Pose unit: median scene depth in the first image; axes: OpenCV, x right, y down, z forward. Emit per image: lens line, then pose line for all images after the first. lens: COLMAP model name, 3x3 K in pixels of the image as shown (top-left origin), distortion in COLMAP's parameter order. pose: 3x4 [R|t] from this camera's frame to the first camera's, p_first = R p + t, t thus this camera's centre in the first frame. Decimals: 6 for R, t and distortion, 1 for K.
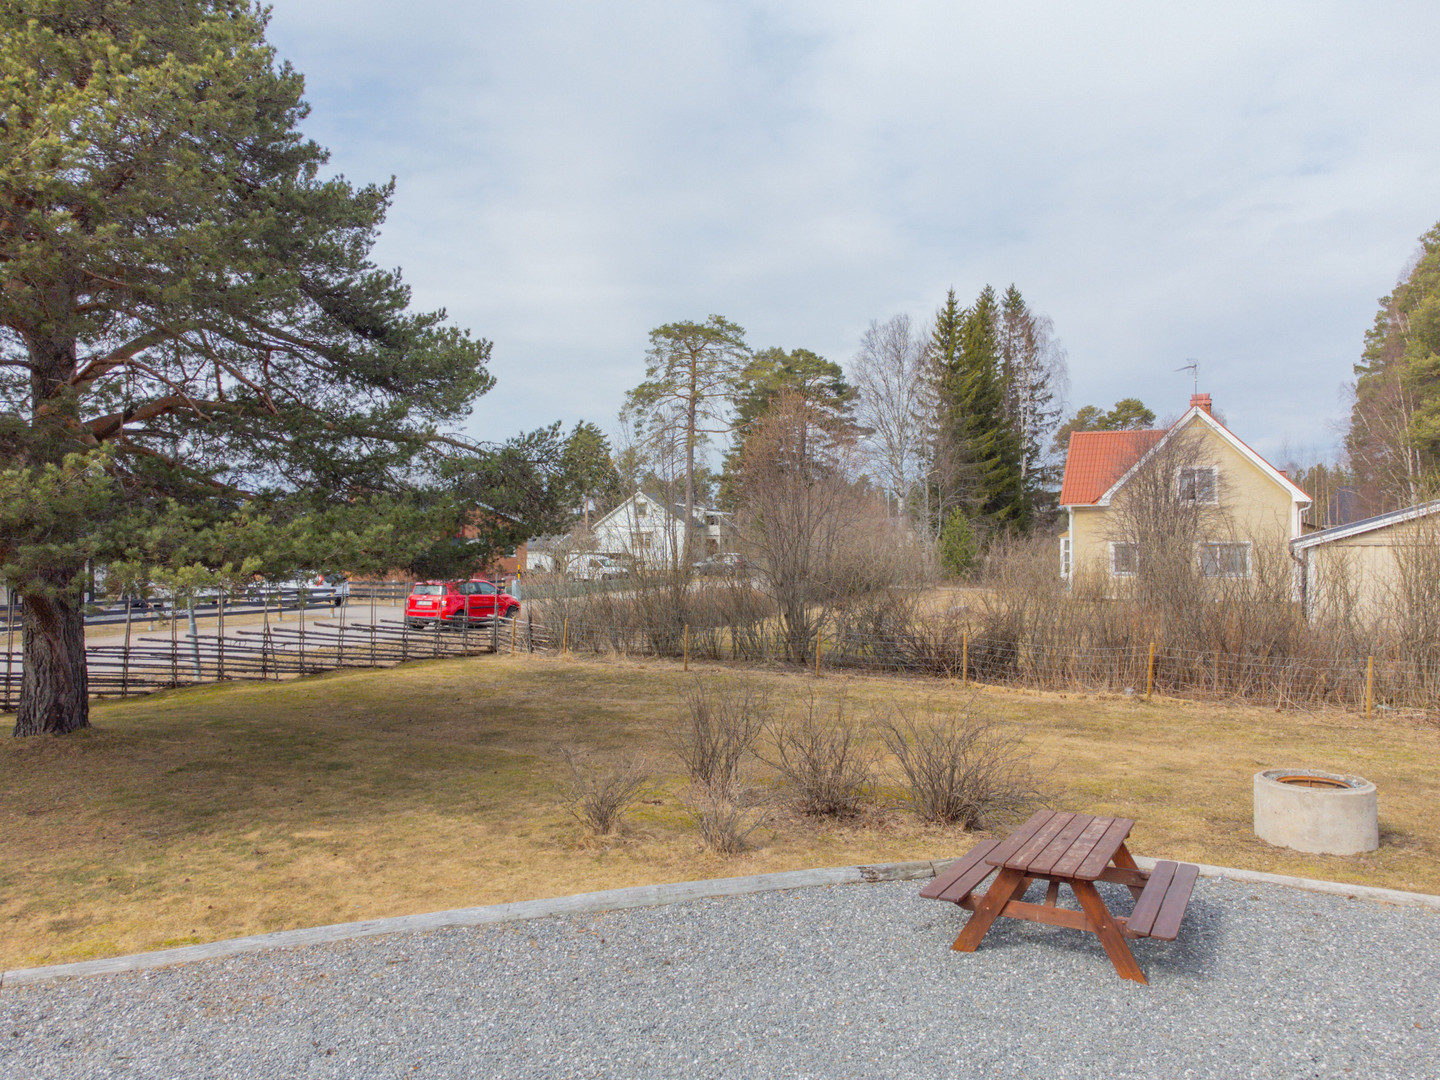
lens RADIAL K [[1141.4, 0, 715.7], [0, 1141.4, 536.3], [0, 0, 1]] dist [-0.003554, -0.002837]
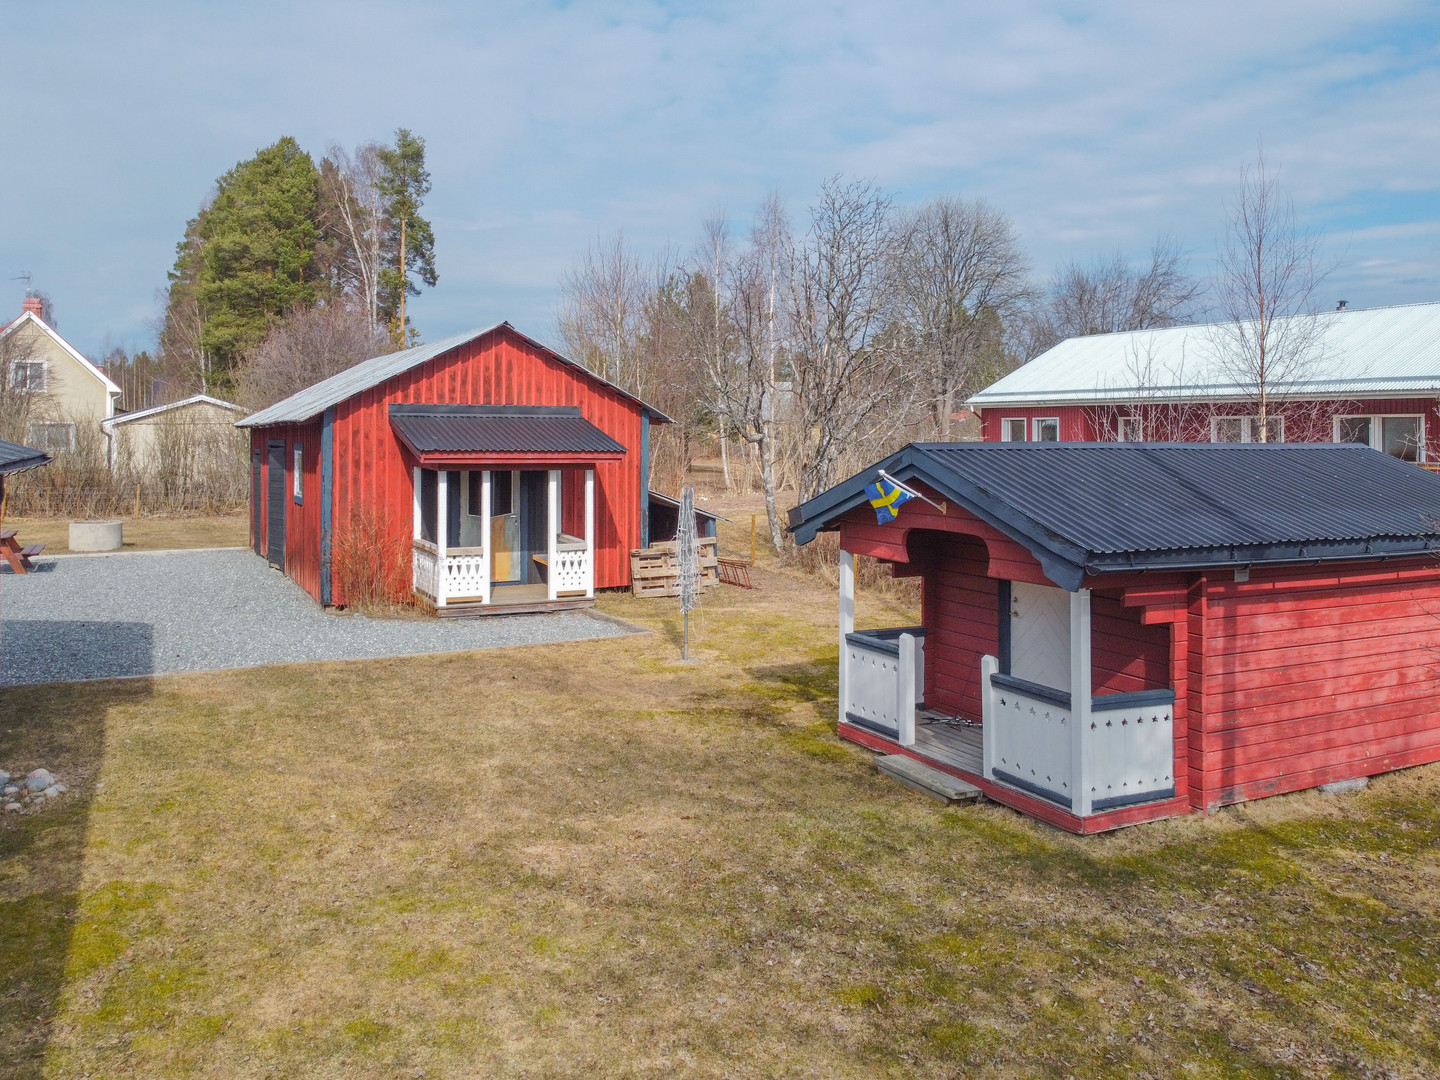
lens RADIAL K [[1141.4, 0, 675.6], [0, 1141.4, 425.7], [0, 0, 1]] dist [-0.003554, -0.002837]
pose [[0.604161, 0.003331, 0.796855, -0.137026], [-0.007236, 0.999973, 0.001306, 0.002232], [-0.796829, -0.006555, 0.604169, -0.300134]]
